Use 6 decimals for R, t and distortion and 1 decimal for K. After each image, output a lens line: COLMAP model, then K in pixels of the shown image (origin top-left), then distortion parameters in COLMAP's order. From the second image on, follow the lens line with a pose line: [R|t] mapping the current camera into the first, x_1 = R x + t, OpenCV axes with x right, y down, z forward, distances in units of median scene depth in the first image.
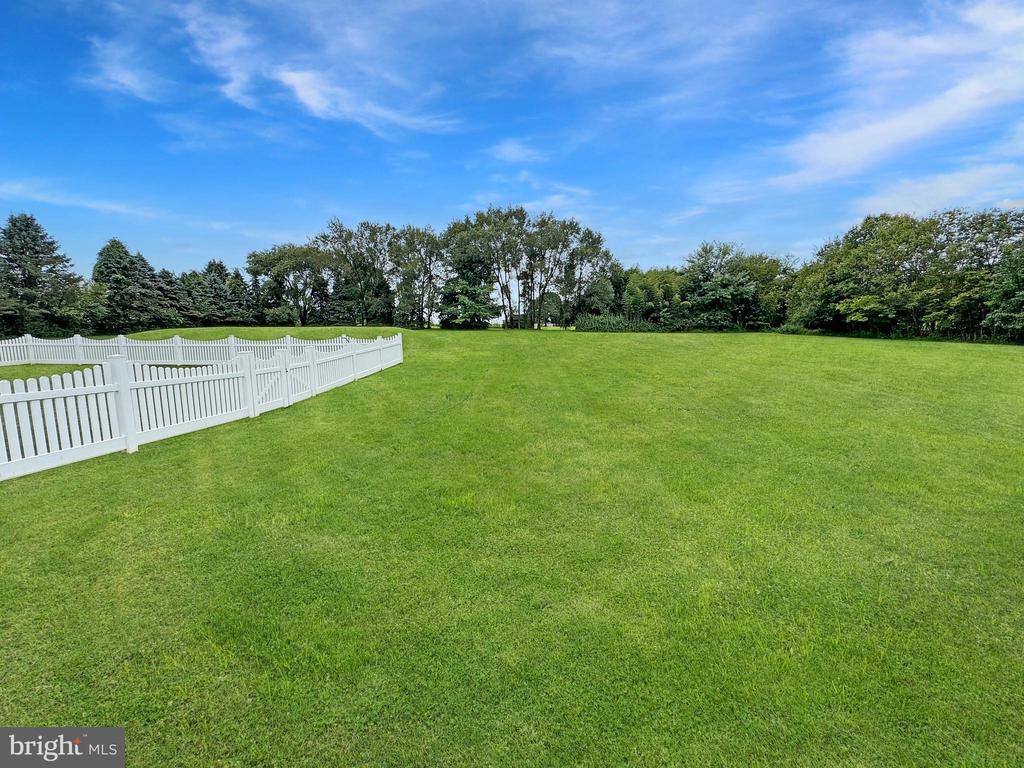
lens RADIAL K [[408.9, 0, 512.0], [0, 408.9, 384.0], [0, 0, 1]] dist [0.001066, -0.000343]
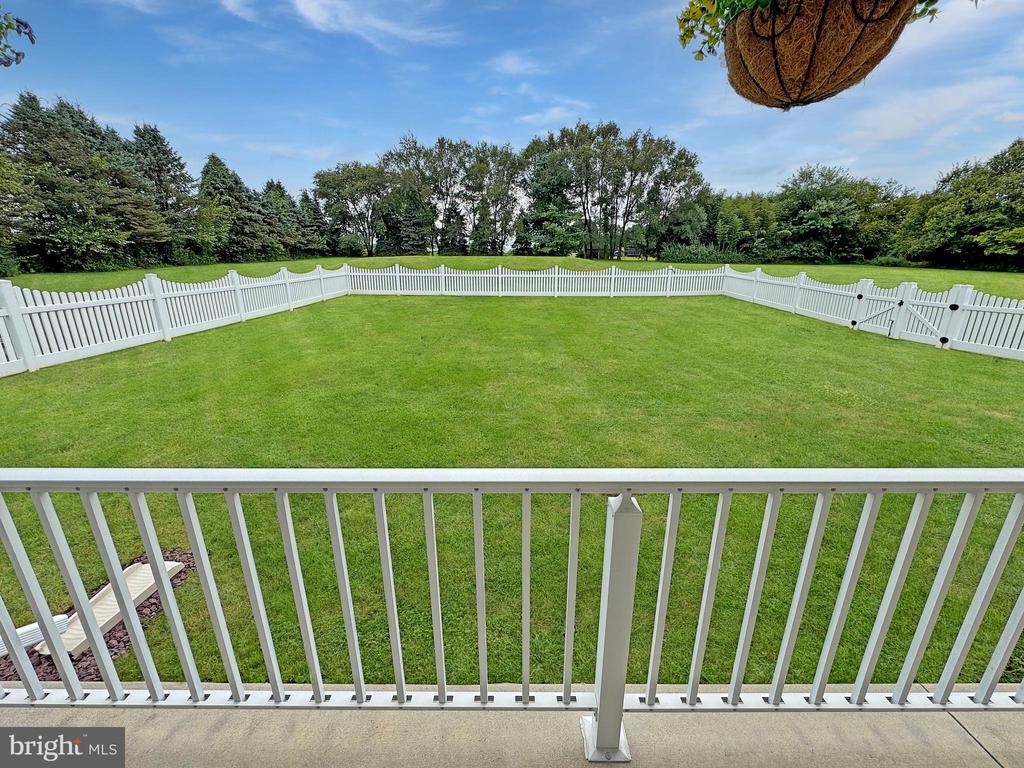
lens RADIAL K [[408.9, 0, 512.0], [0, 408.9, 384.0], [0, 0, 1]] dist [0.001066, -0.000343]
pose [[0.999791, 0.000974, 0.020405, -0.222888], [-0.004309, 0.986442, 0.164053, -0.000686], [-0.019969, -0.164107, 0.986240, -0.002246]]
